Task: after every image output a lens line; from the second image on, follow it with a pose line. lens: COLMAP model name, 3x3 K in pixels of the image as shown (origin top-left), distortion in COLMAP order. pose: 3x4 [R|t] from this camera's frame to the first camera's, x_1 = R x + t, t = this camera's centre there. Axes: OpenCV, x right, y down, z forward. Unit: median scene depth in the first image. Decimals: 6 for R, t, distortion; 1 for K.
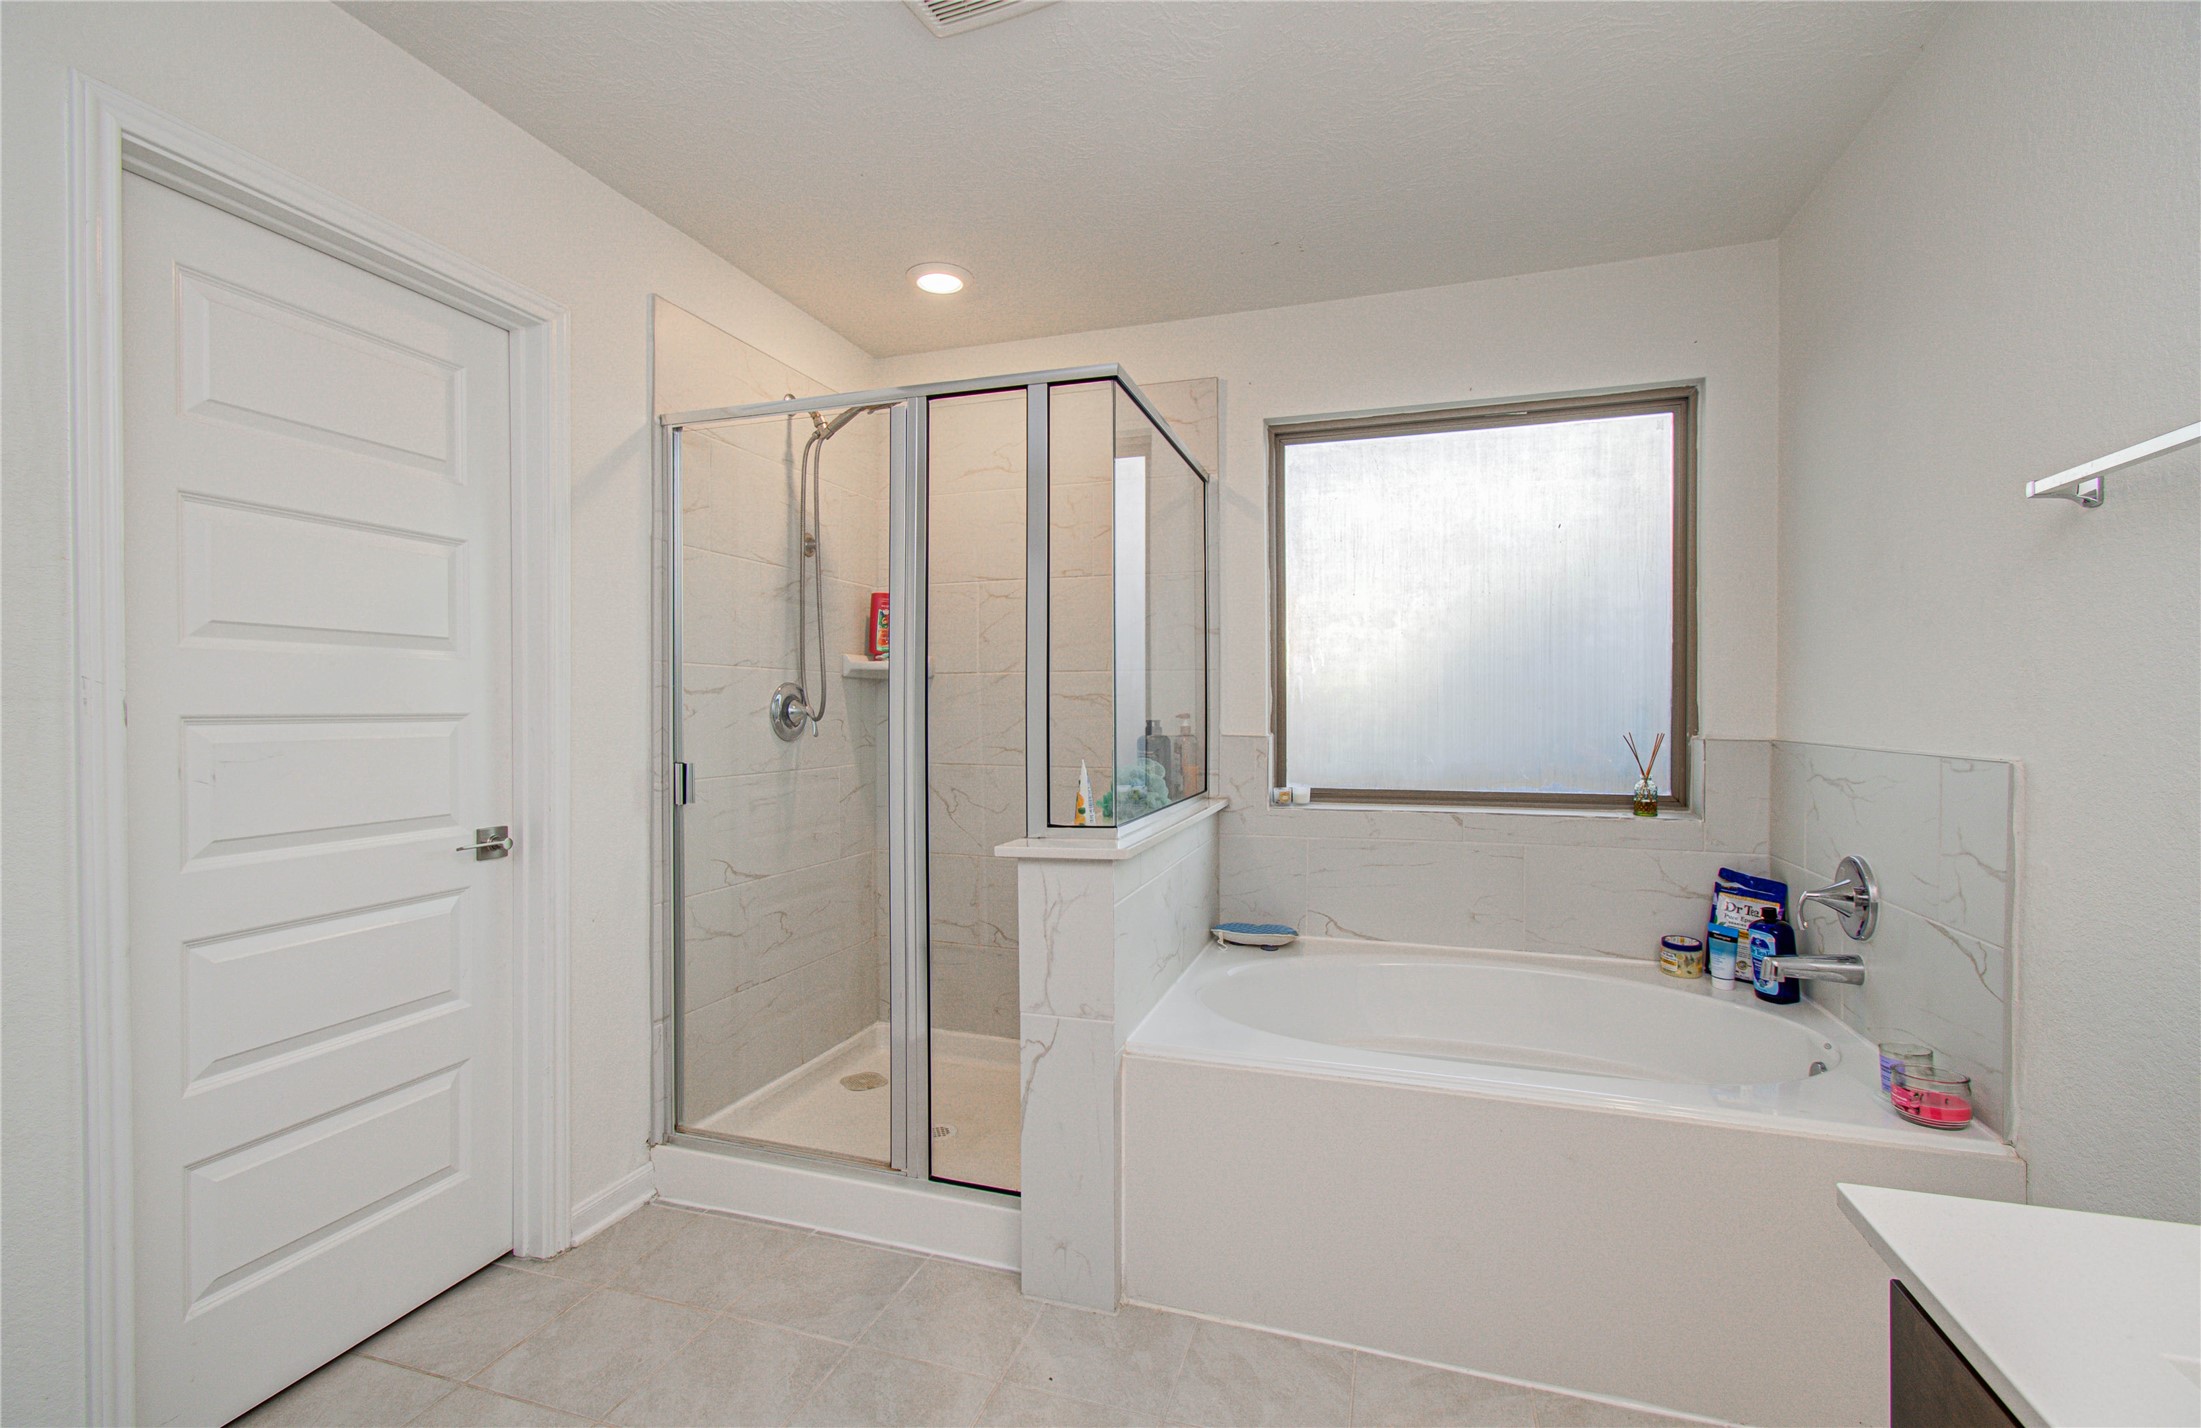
lens RADIAL K [[953.0, 0, 1084.8], [0, 953.0, 712.6], [0, 0, 1]] dist [-0.002658, -0.000322]
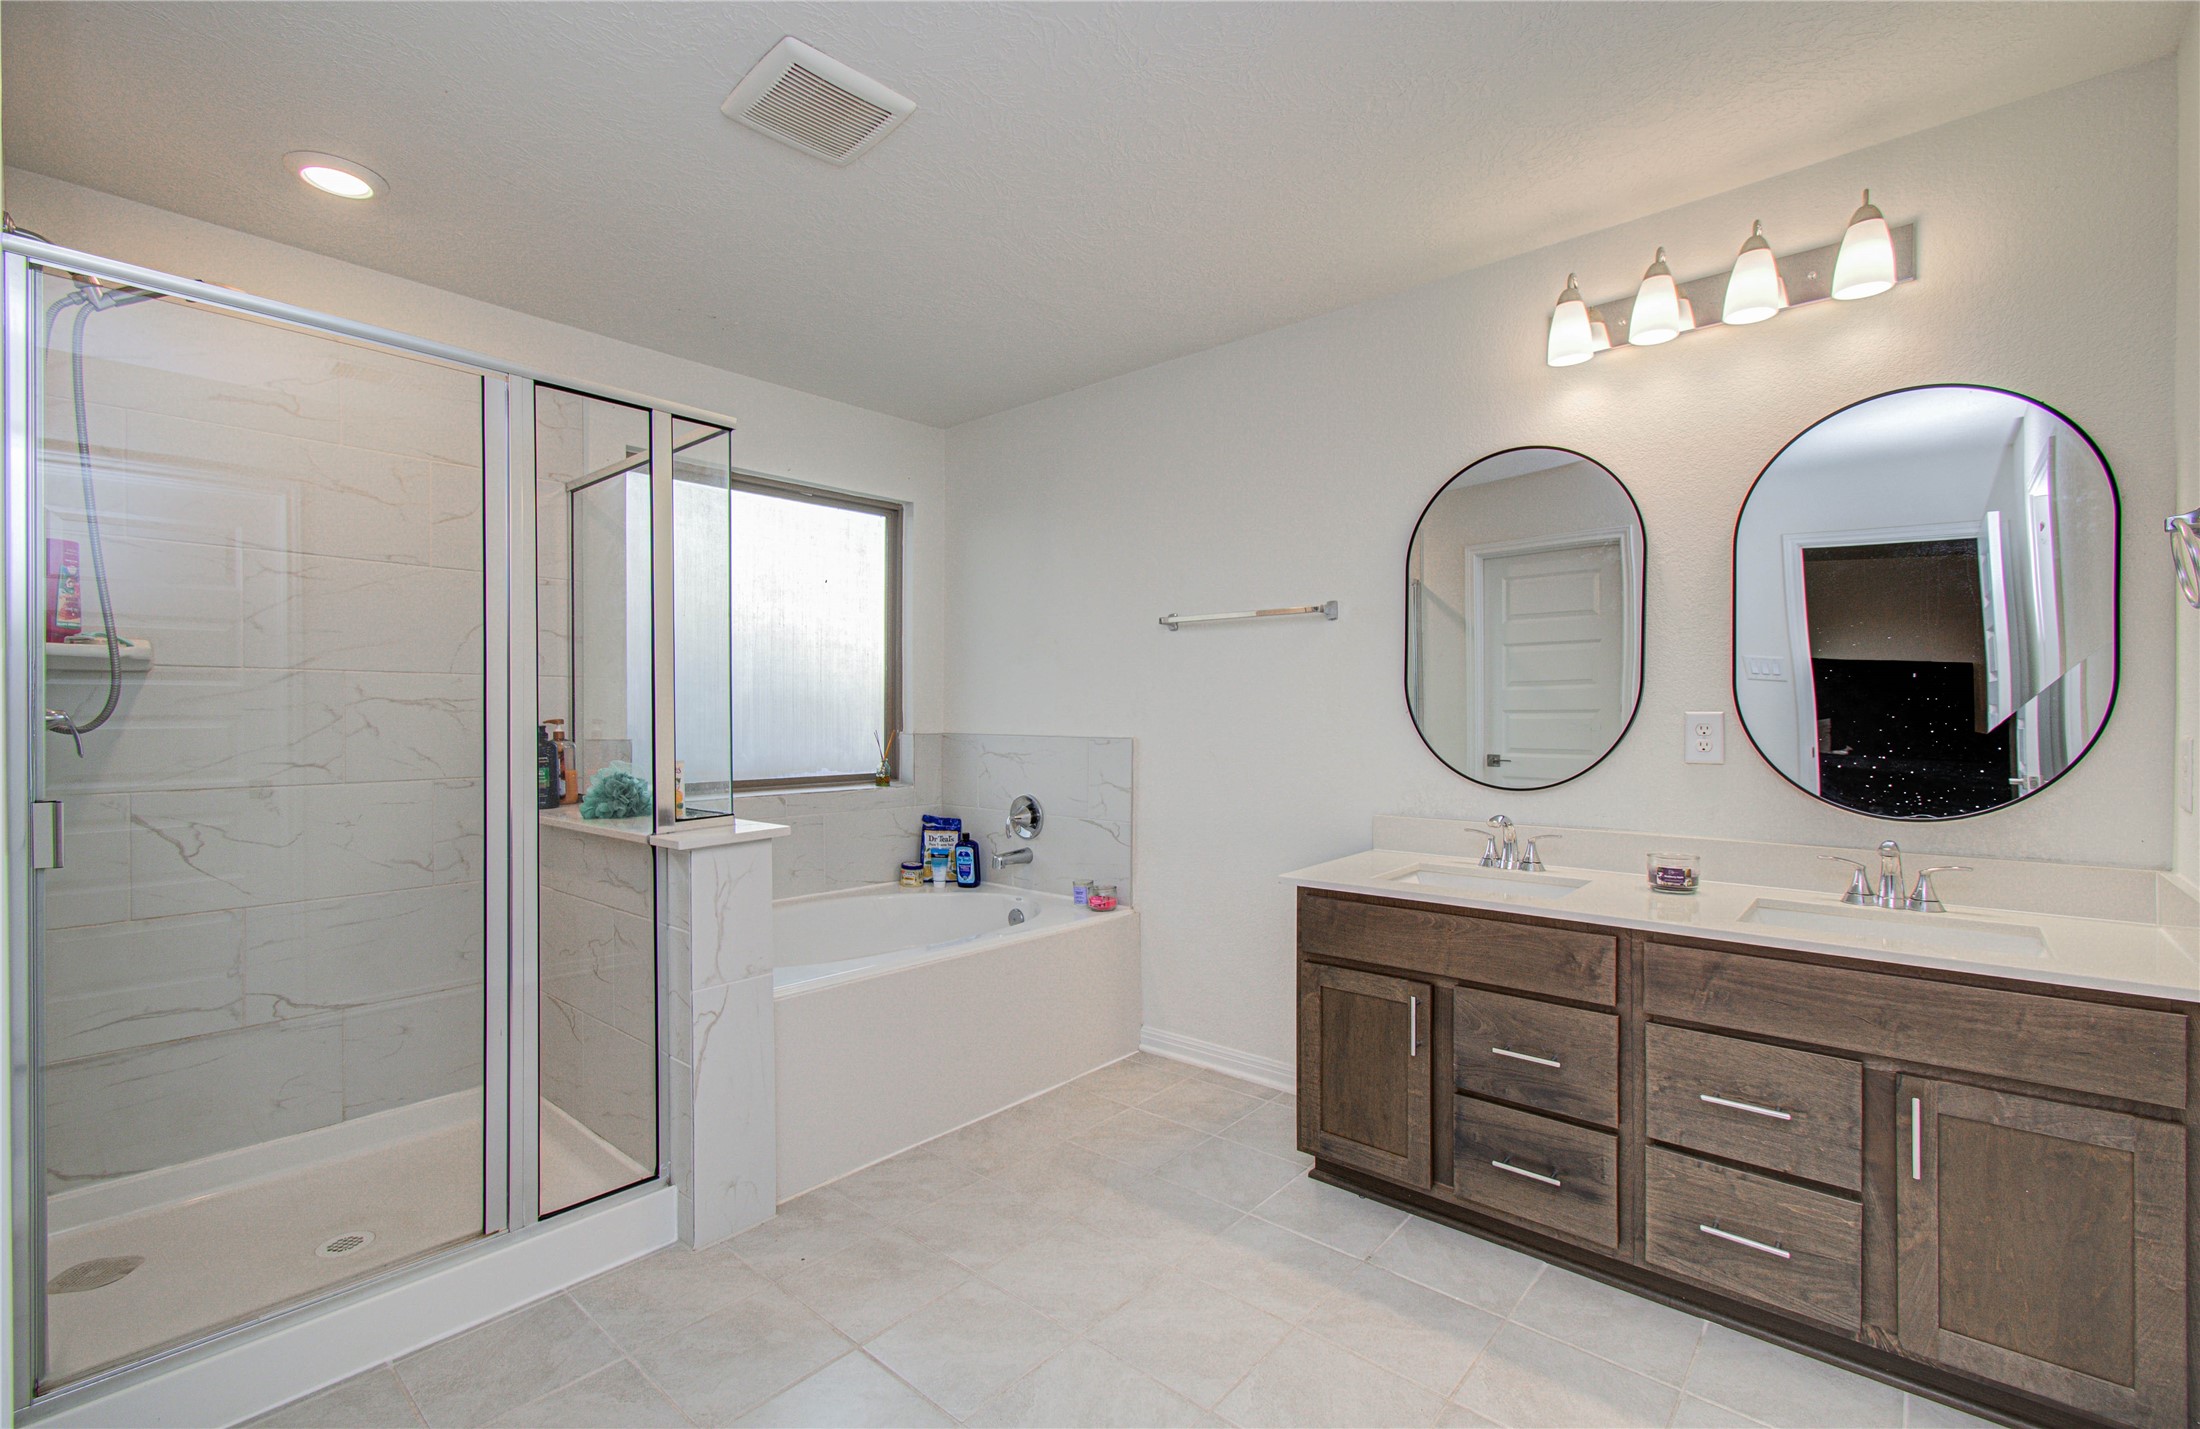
lens RADIAL K [[952.6, 0, 1084.3], [0, 952.6, 713.1], [0, 0, 1]] dist [-0.002658, -0.000322]
pose [[0.405127, 0.003082, 0.914255, -0.742130], [0.007204, 0.999953, -0.006563, 0.006888], [-0.914232, 0.009245, 0.405086, 0.125534]]
